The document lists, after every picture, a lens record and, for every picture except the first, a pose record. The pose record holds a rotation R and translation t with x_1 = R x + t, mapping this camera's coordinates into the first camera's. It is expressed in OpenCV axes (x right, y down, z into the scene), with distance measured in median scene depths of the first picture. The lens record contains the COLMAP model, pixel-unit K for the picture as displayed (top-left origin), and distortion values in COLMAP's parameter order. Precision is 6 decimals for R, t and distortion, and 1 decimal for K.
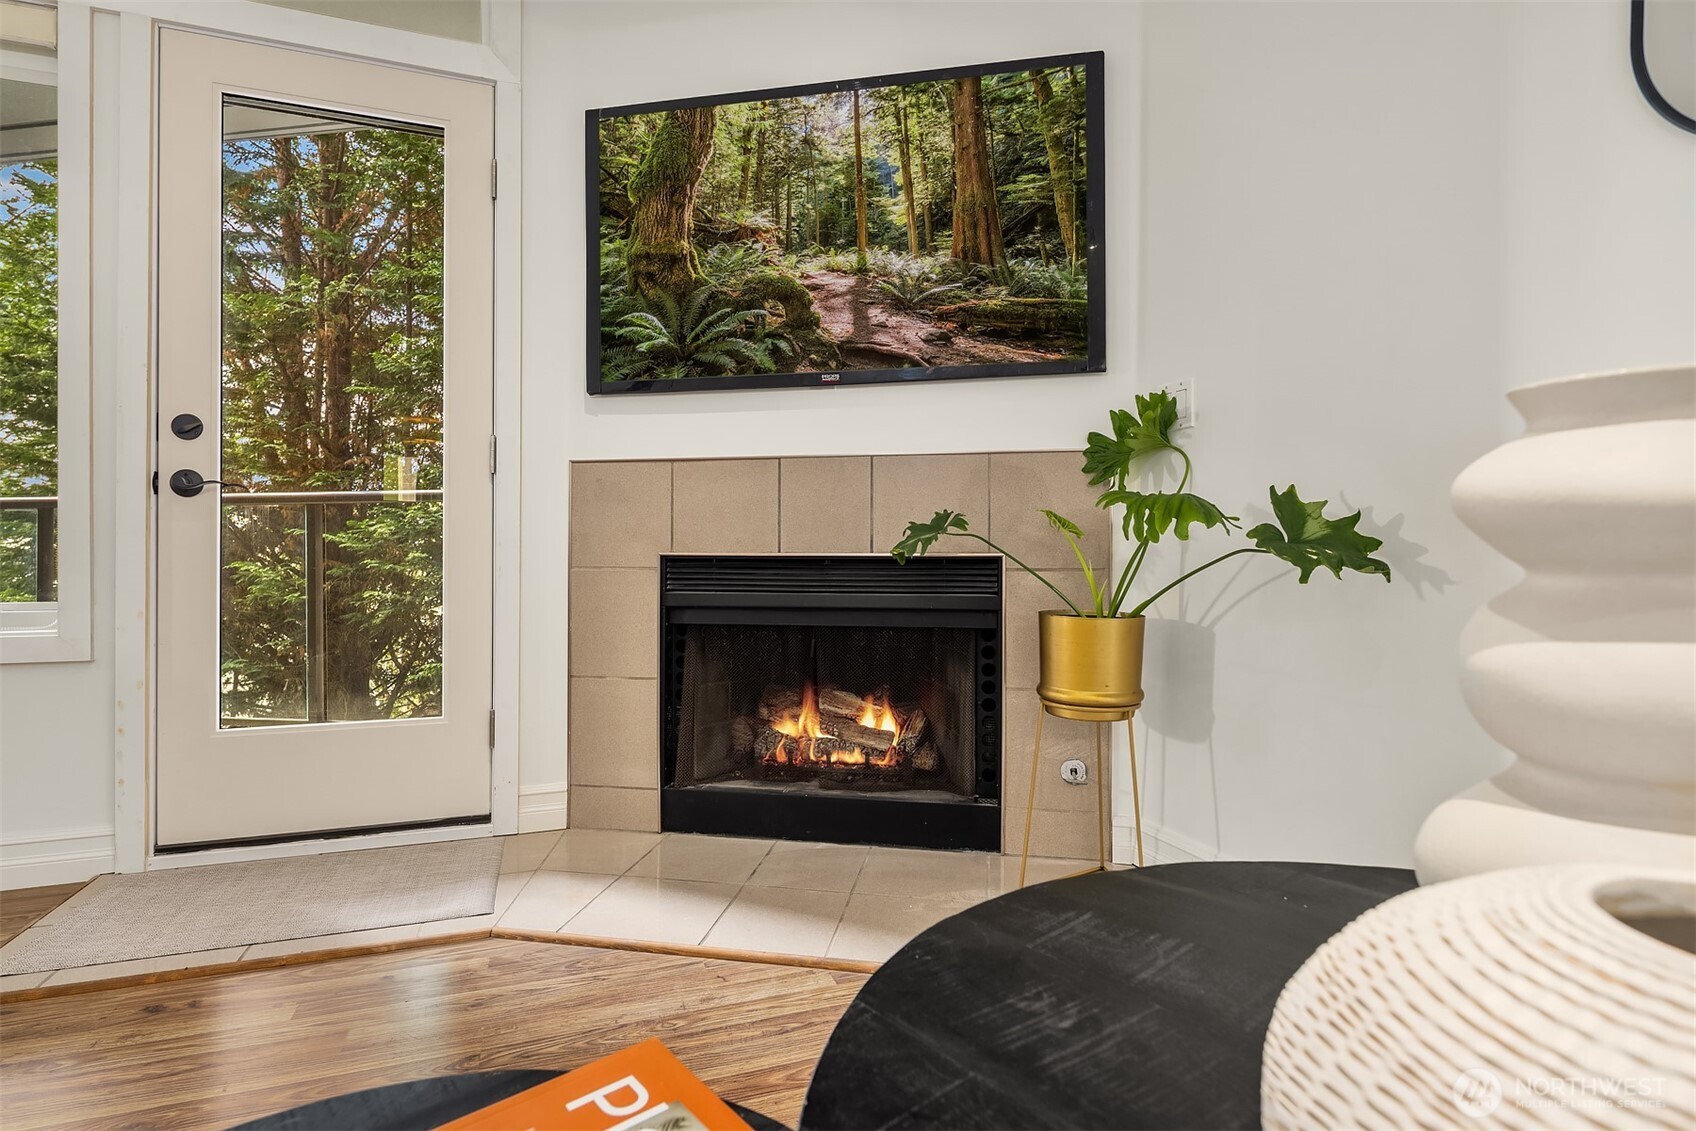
lens RADIAL K [[830.3, 0, 843.3], [0, 830.3, 559.1], [0, 0, 1]] dist [0.000905, -0.001925]
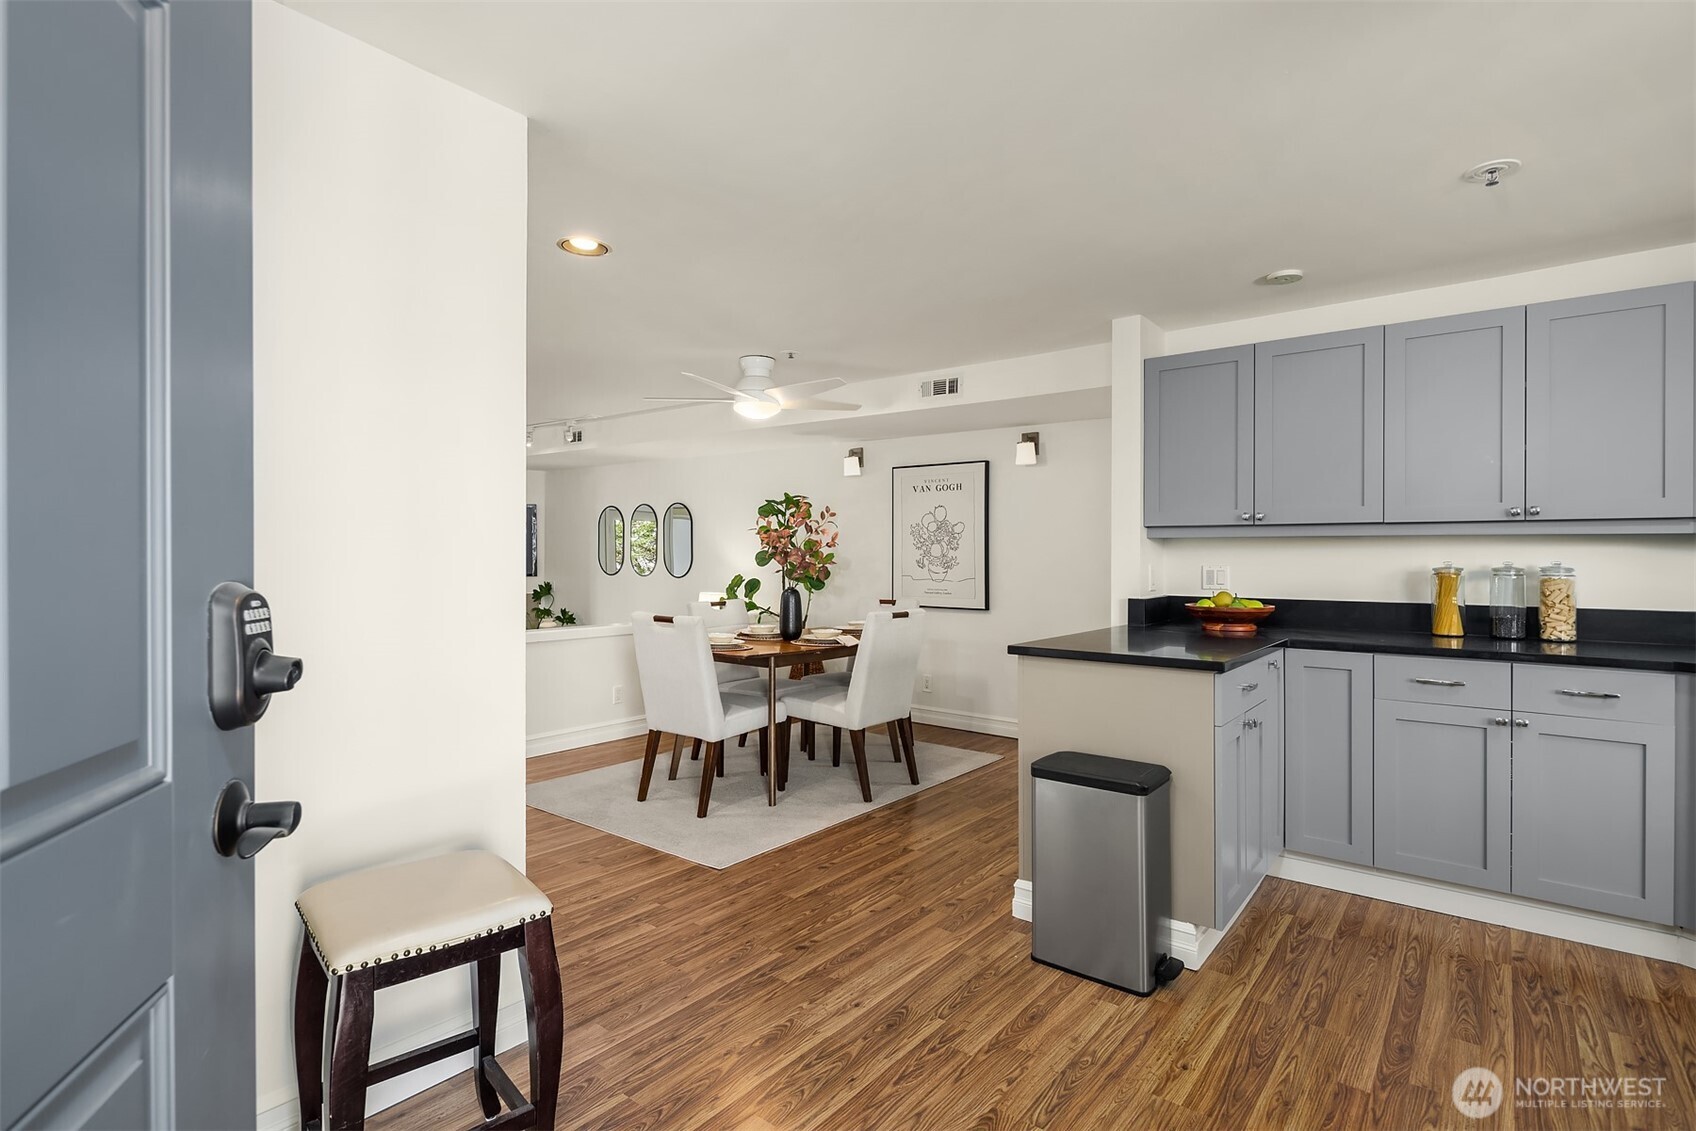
lens RADIAL K [[830.3, 0, 839.5], [0, 830.3, 544.1], [0, 0, 1]] dist [0.000905, -0.001925]
pose [[0.847696, 0.008015, 0.530421, -0.635210], [-0.001500, 0.999918, -0.012712, -0.324223], [-0.530480, 0.009980, 0.847639, -3.444928]]
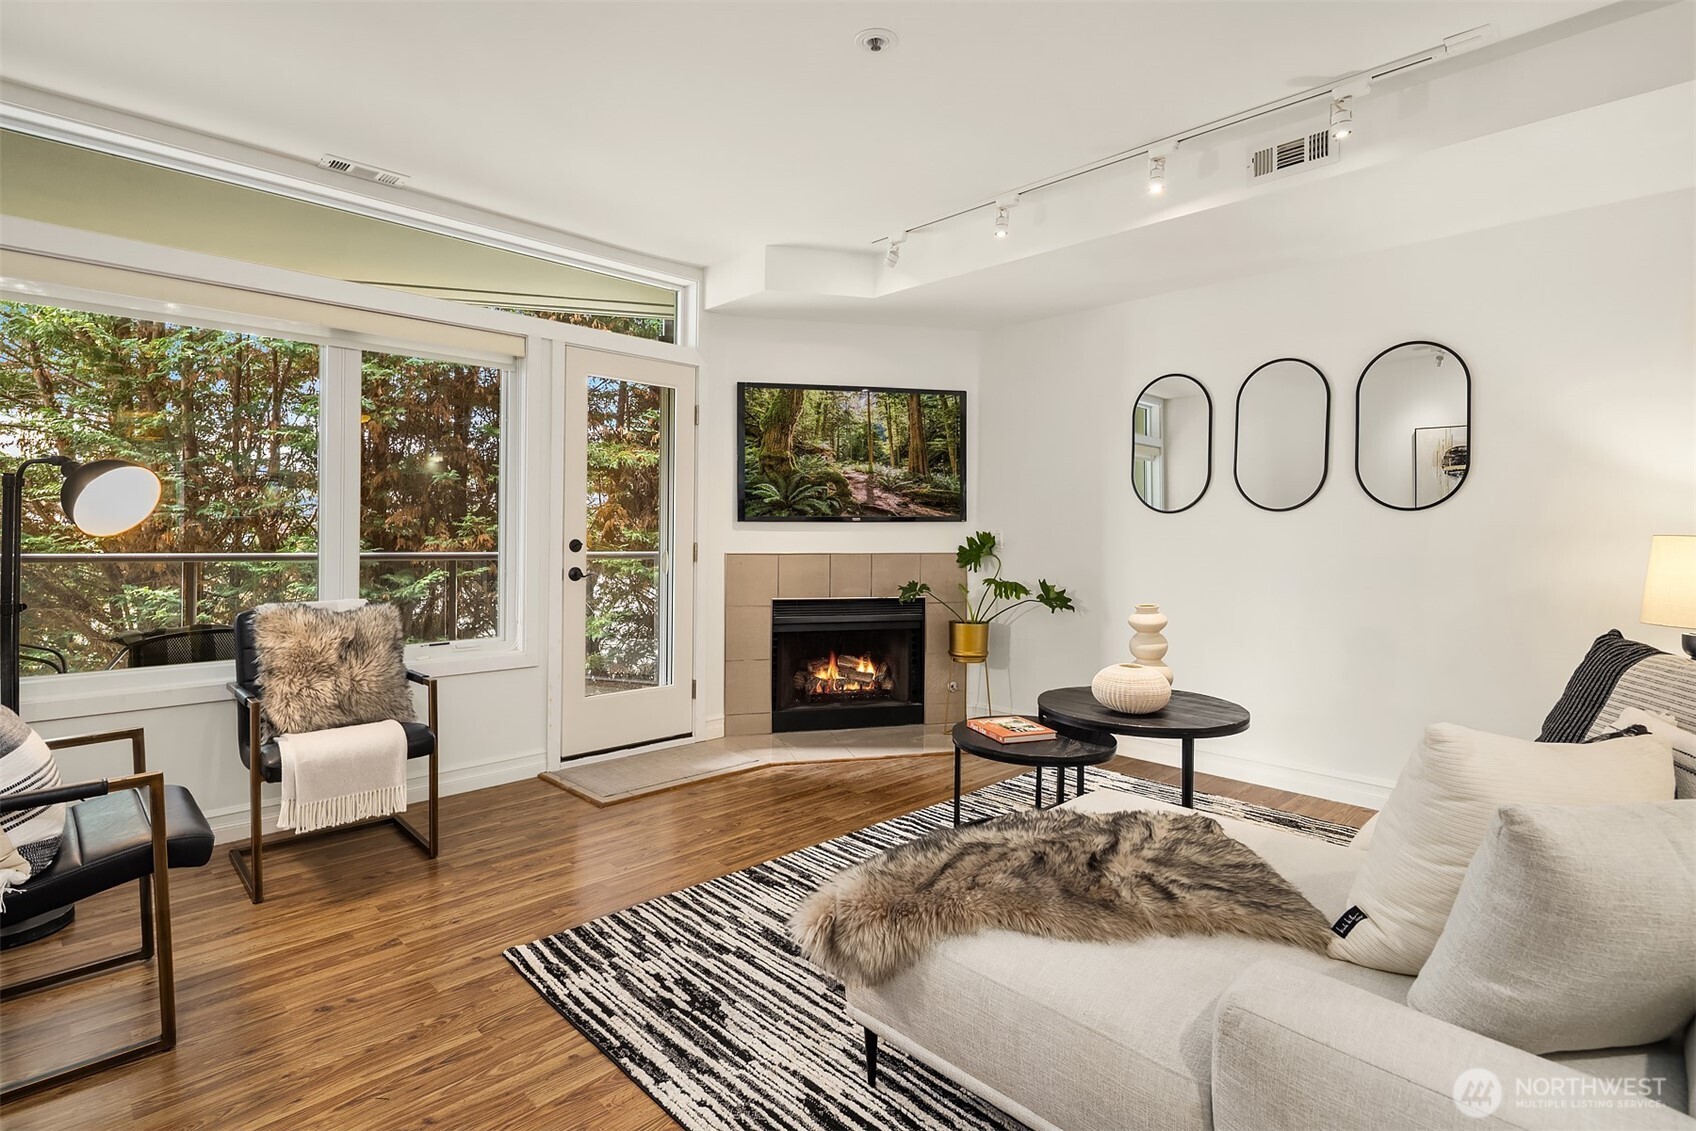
lens RADIAL K [[830.3, 0, 834.2], [0, 830.3, 541.3], [0, 0, 1]] dist [0.000905, -0.001925]
pose [[0.911908, -0.003957, 0.410376, -0.991125], [-0.001053, 0.999928, 0.011982, -0.186551], [-0.410394, -0.011358, 0.911838, -1.017128]]
